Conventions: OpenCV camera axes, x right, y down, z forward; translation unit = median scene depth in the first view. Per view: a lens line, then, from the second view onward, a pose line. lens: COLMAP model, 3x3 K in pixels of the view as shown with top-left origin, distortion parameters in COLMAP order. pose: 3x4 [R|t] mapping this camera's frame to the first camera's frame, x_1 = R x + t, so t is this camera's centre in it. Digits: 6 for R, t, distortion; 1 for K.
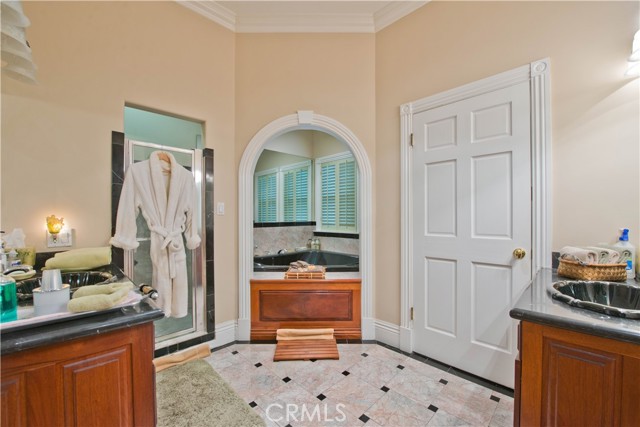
lens RADIAL K [[257.9, 0, 320.4], [0, 257.9, 217.4], [0, 0, 1]] dist [-0.000018, -0.000007]
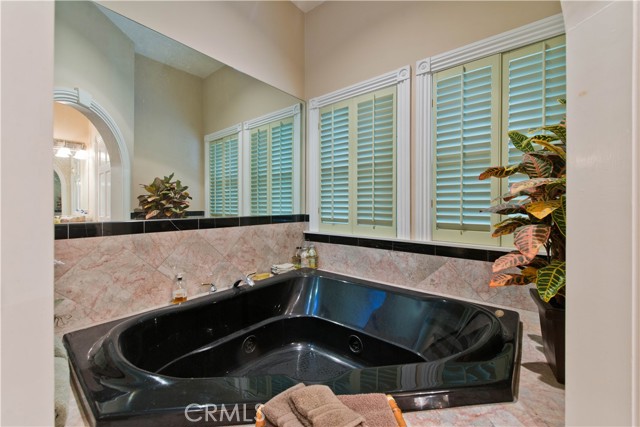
lens RADIAL K [[257.9, 0, 319.2], [0, 257.9, 208.7], [0, 0, 1]] dist [-0.000018, -0.000007]
pose [[0.994932, 0.000450, 0.100548, -0.051621], [-0.001610, 0.999933, 0.011449, -0.003340], [-0.100536, -0.011553, 0.994866, 0.456636]]
